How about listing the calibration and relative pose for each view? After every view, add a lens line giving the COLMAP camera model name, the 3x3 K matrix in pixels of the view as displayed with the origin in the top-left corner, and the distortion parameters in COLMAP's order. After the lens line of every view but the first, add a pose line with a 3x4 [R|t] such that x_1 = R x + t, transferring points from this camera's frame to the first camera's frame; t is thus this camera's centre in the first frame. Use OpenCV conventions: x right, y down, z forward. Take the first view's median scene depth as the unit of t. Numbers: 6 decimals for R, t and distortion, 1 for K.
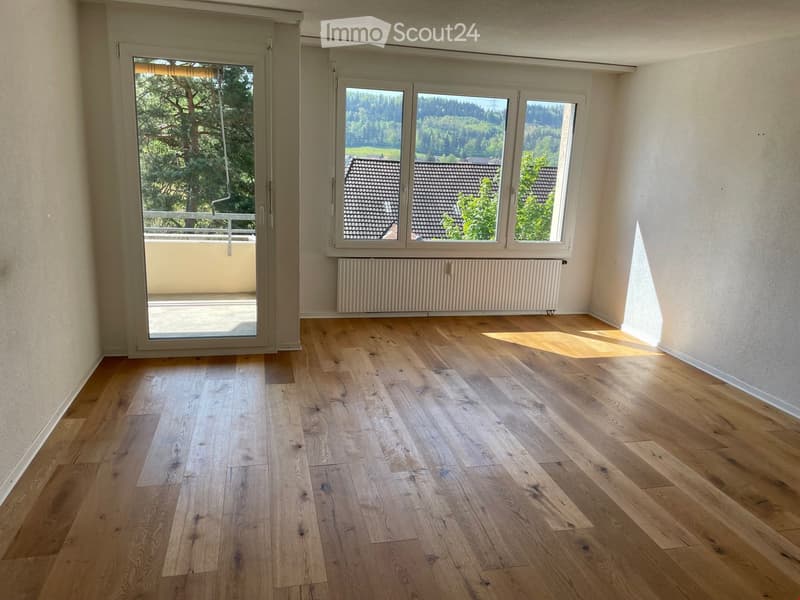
lens RADIAL K [[607.5, 0, 400.0], [0, 607.5, 300.0], [0, 0, 1]] dist [0.103506, -0.142878]
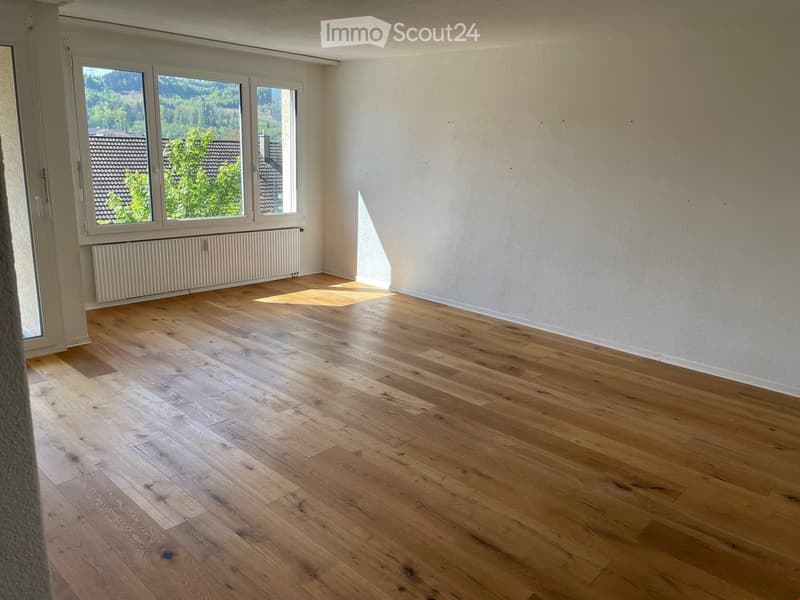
lens RADIAL K [[607.5, 0, 400.0], [0, 607.5, 300.0], [0, 0, 1]] dist [0.103506, -0.142878]
pose [[0.833300, -0.153832, 0.530987, -0.282942], [0.130522, 0.988096, 0.081427, -0.000999], [-0.537193, 0.001453, 0.843458, -0.089152]]
